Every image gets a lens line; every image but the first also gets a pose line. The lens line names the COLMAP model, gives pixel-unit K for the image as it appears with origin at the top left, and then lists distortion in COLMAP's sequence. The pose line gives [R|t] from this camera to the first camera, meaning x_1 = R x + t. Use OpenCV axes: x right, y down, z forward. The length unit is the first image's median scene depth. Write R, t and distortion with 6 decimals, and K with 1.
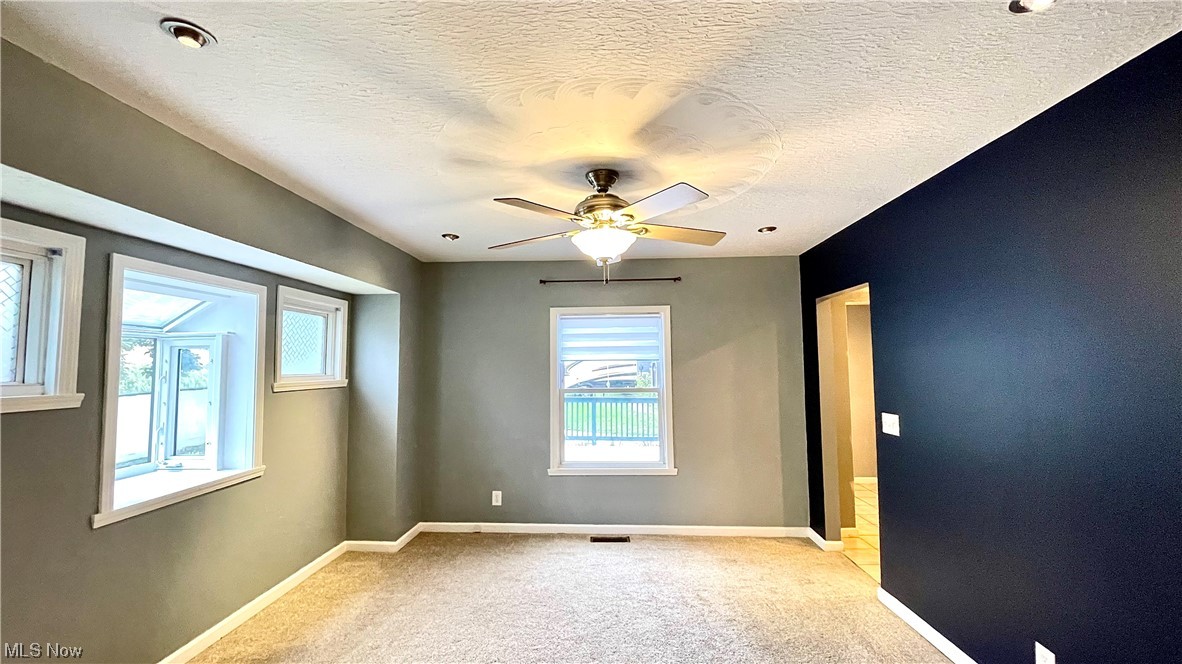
lens RADIAL K [[472.7, 0, 586.9], [0, 472.7, 334.4], [0, 0, 1]] dist [-0.000469, 0.000024]
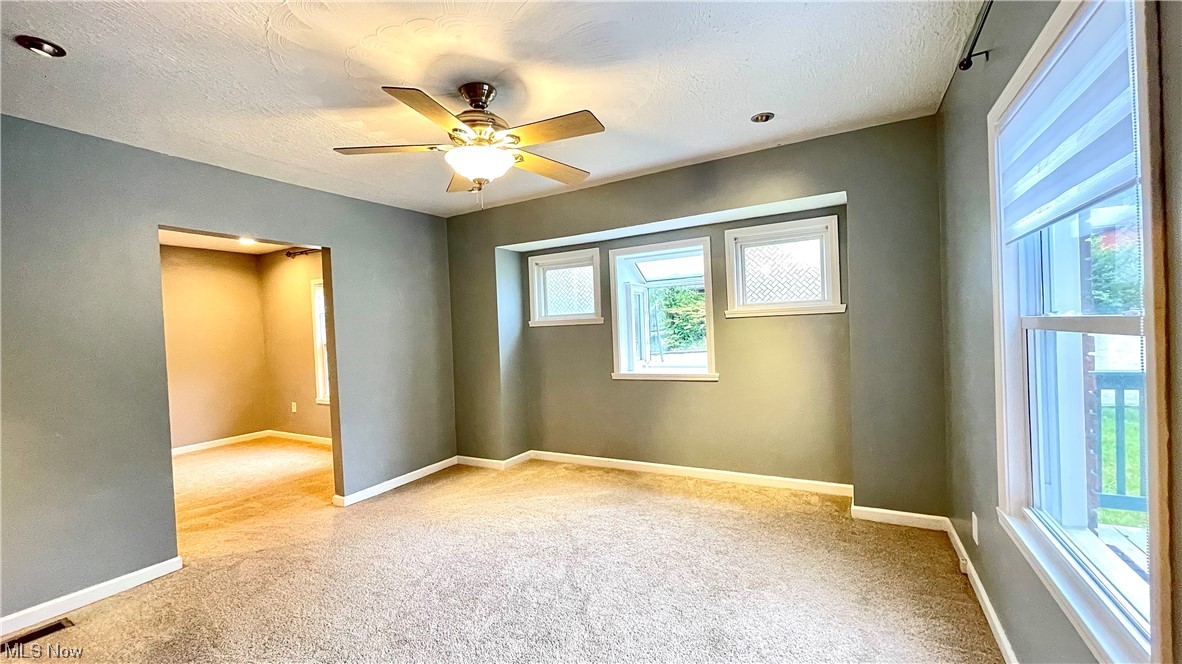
lens RADIAL K [[472.7, 0, 586.9], [0, 472.7, 334.4], [0, 0, 1]] dist [-0.000469, 0.000024]
pose [[-0.440297, 0.040345, -0.896945, 0.646346], [0.104895, 0.994460, -0.006761, 0.140237], [0.891704, -0.097062, -0.442090, 1.266974]]
